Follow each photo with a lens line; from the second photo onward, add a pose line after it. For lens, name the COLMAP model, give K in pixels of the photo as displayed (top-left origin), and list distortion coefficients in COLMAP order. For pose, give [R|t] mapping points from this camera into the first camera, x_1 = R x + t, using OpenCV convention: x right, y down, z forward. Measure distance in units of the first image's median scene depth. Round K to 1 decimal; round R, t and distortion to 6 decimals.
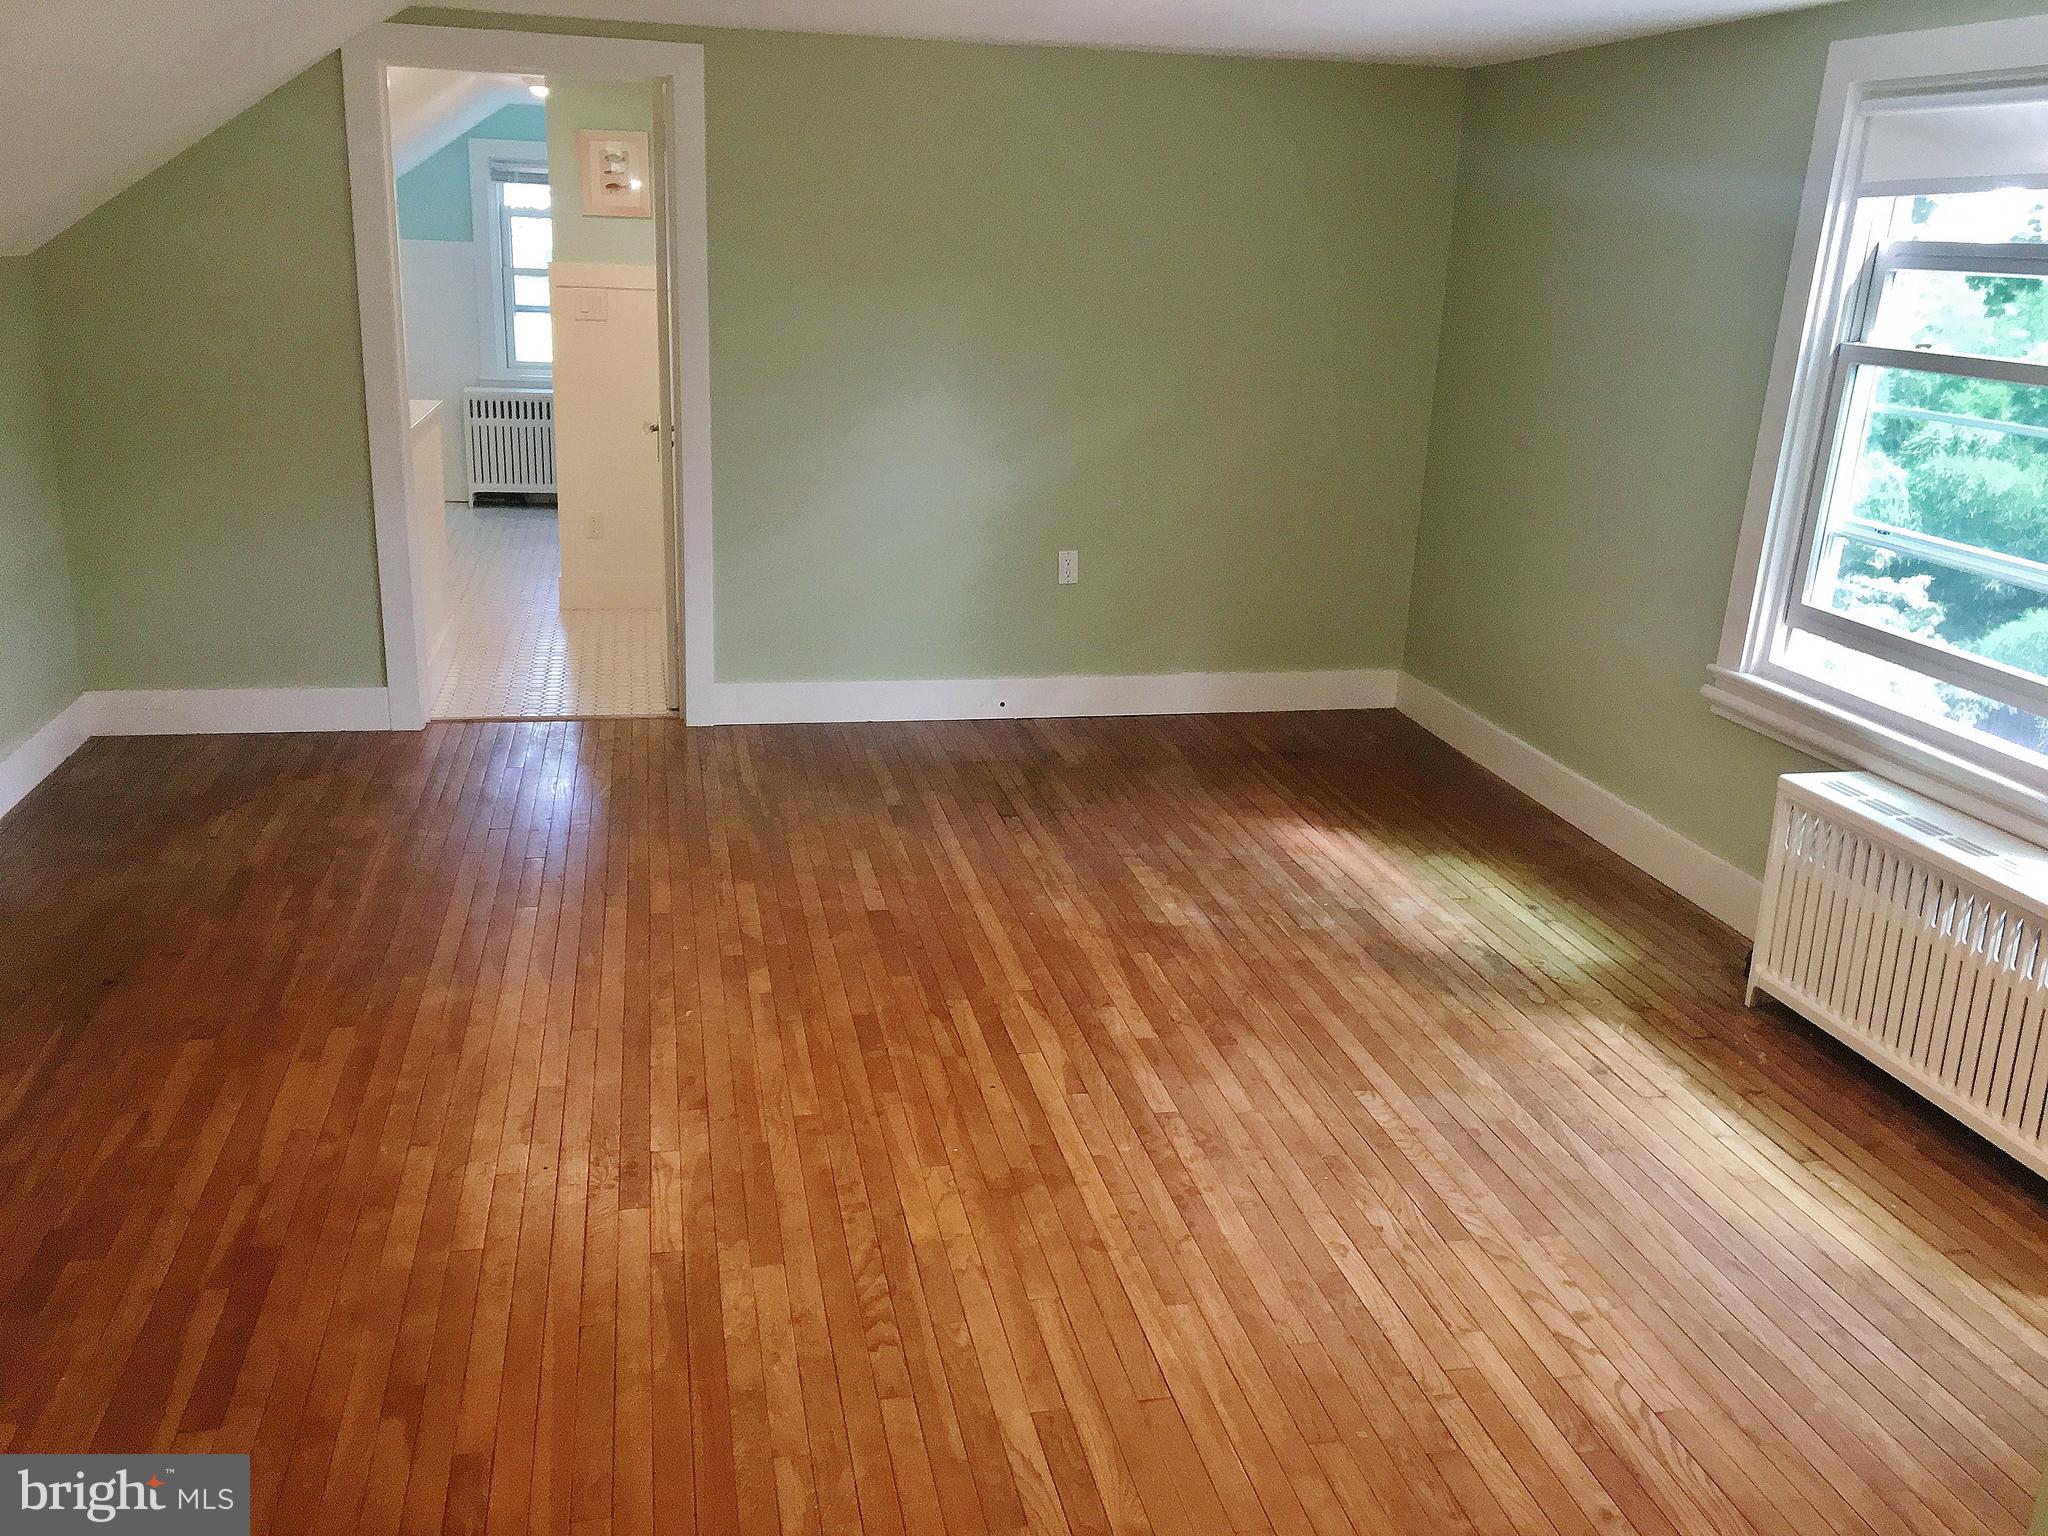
lens RADIAL K [[1714.4, 0, 1031.2], [0, 1714.4, 758.2], [0, 0, 1]] dist [0.063145, -0.089282]
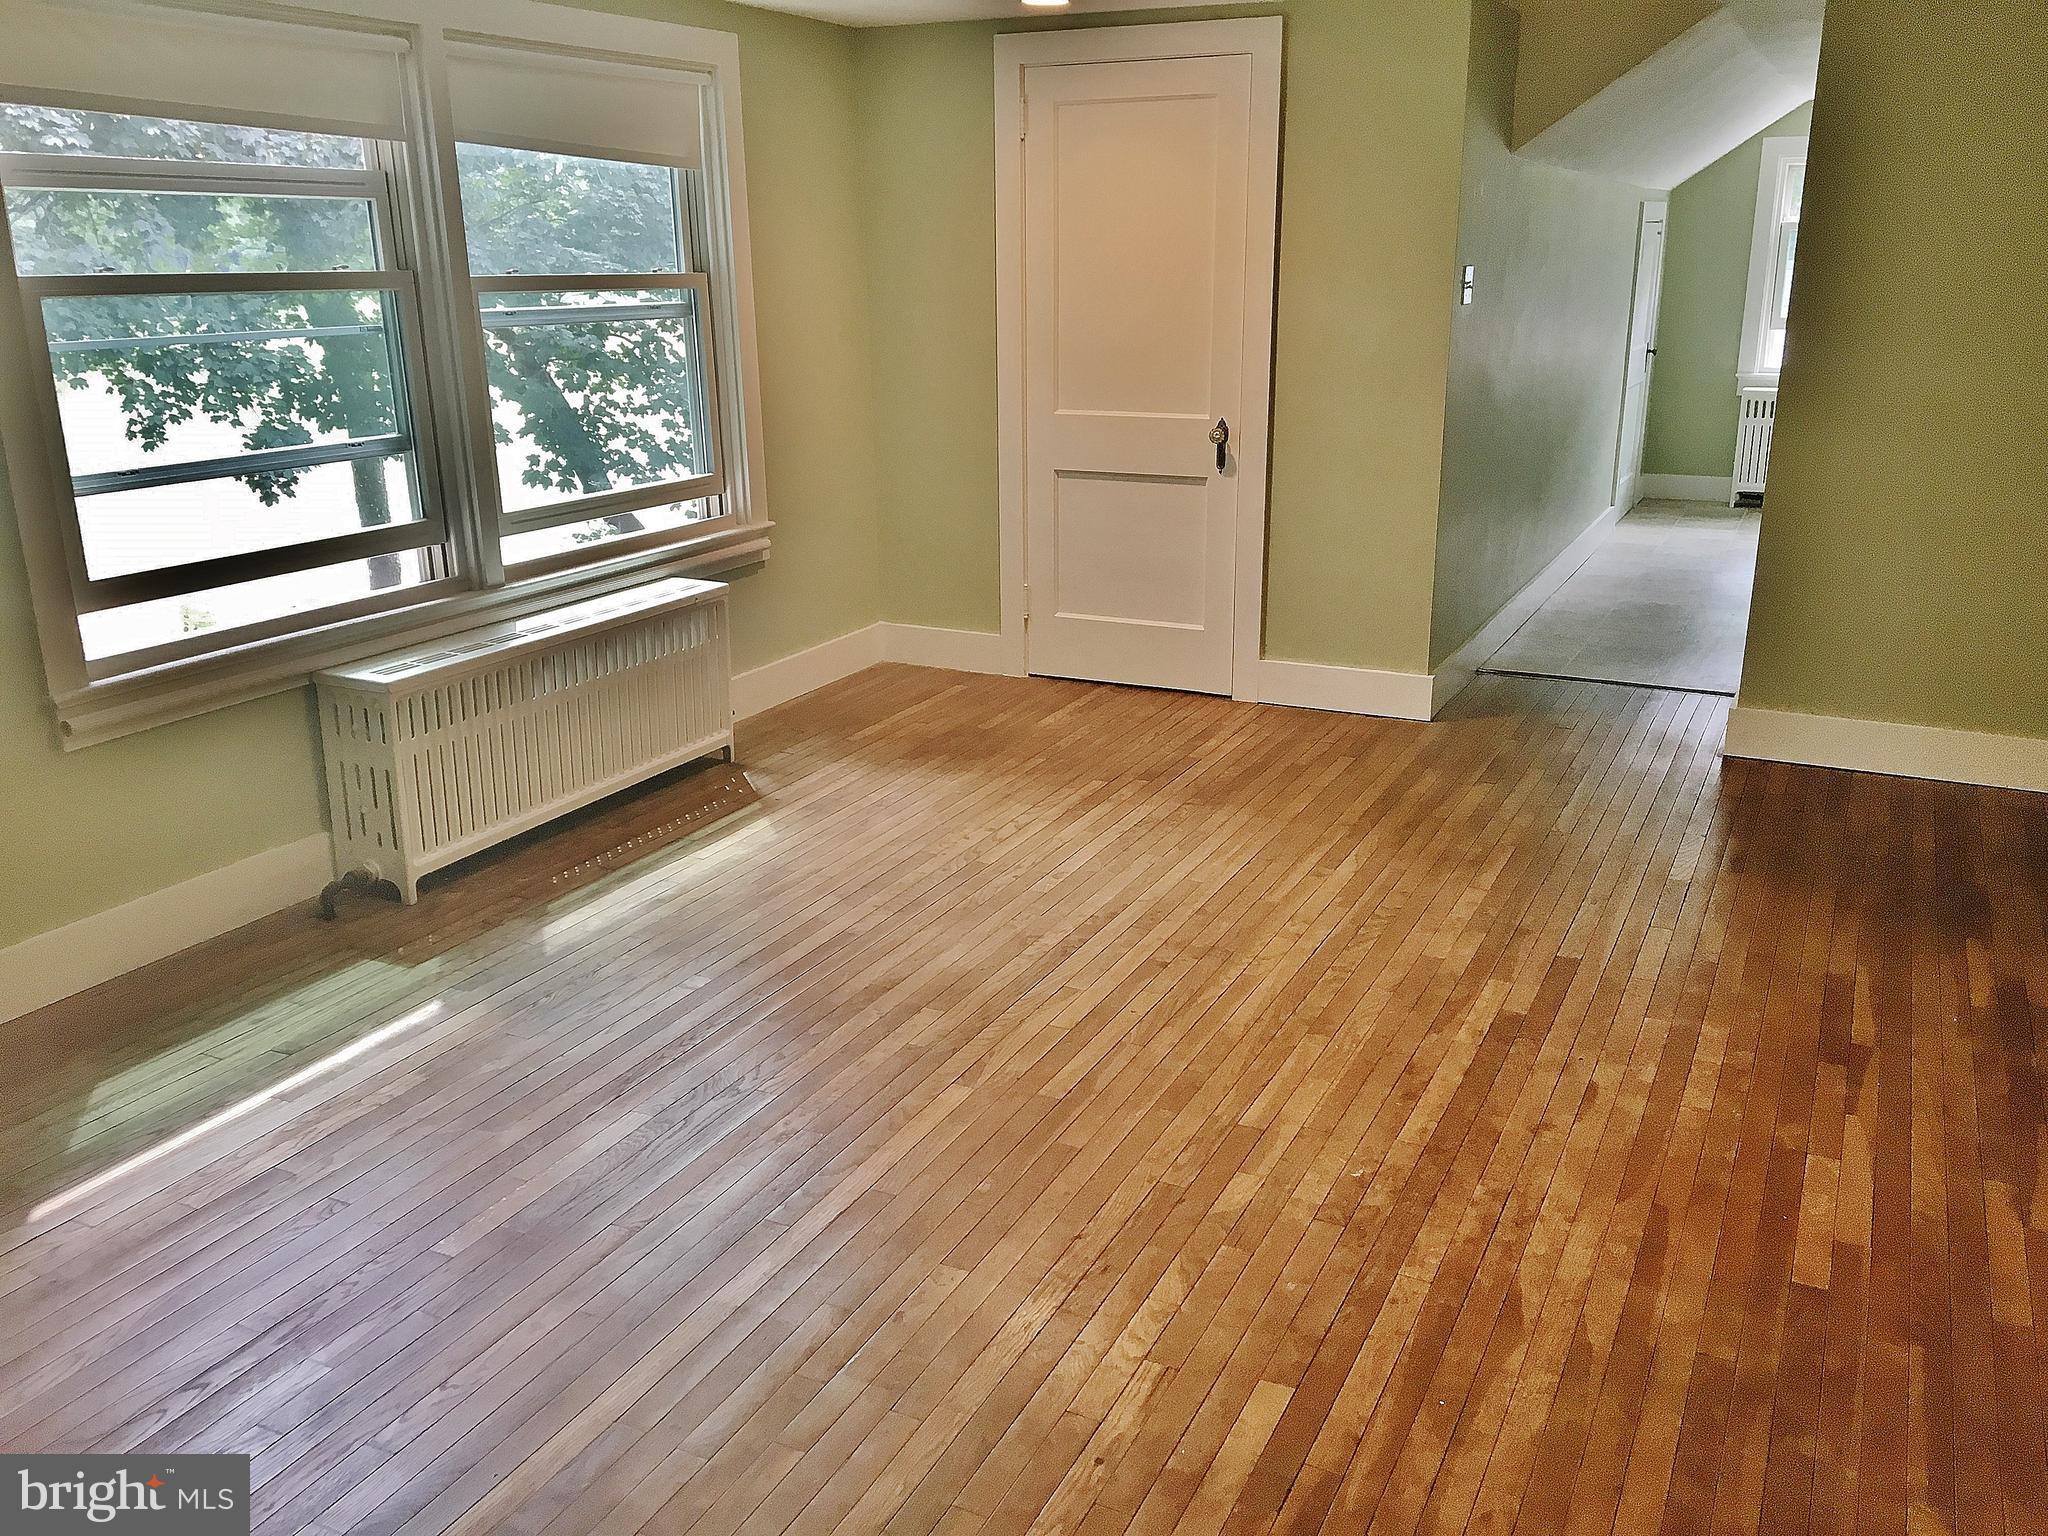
lens RADIAL K [[1714.4, 0, 1023.6], [0, 1714.4, 761.3], [0, 0, 1]] dist [0.063145, -0.089282]
pose [[-0.782179, -0.209795, 0.586670, -0.531786], [0.157087, 0.844783, 0.511533, -0.461325], [-0.602925, 0.492269, -0.627816, 1.584623]]
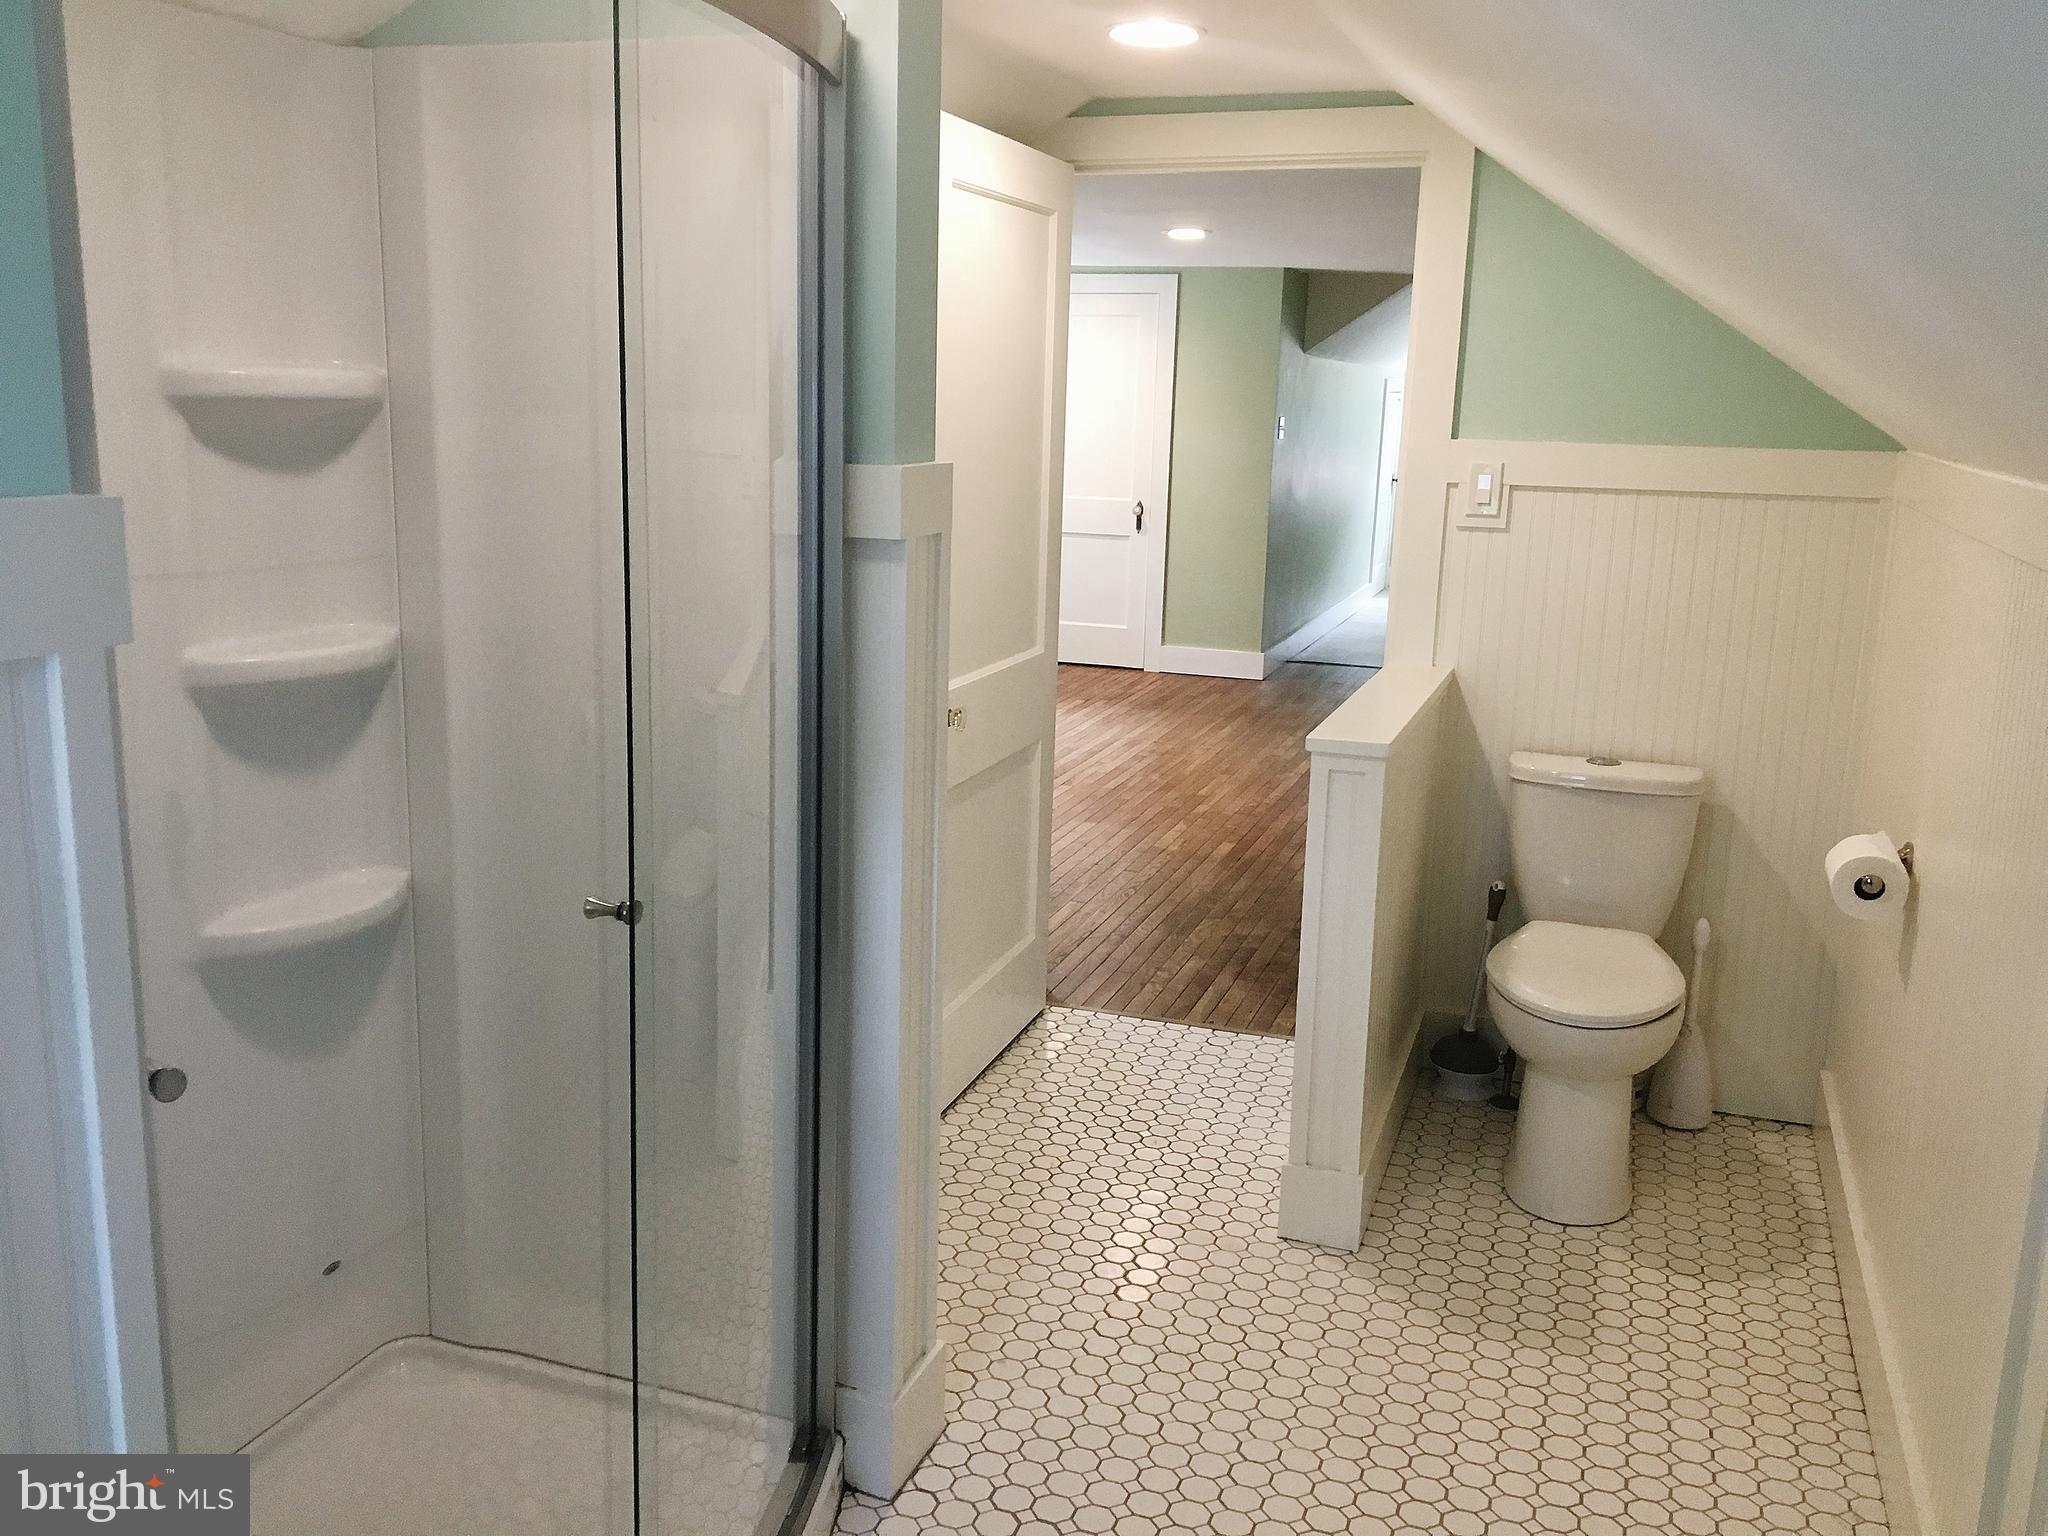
lens RADIAL K [[1714.4, 0, 1026.7], [0, 1714.4, 772.1], [0, 0, 1]] dist [0.063145, -0.089282]
pose [[-0.847797, -0.172126, 0.501609, -0.947389], [0.096668, 0.879856, 0.465304, -0.781274], [-0.521435, 0.442973, -0.729301, 2.562419]]
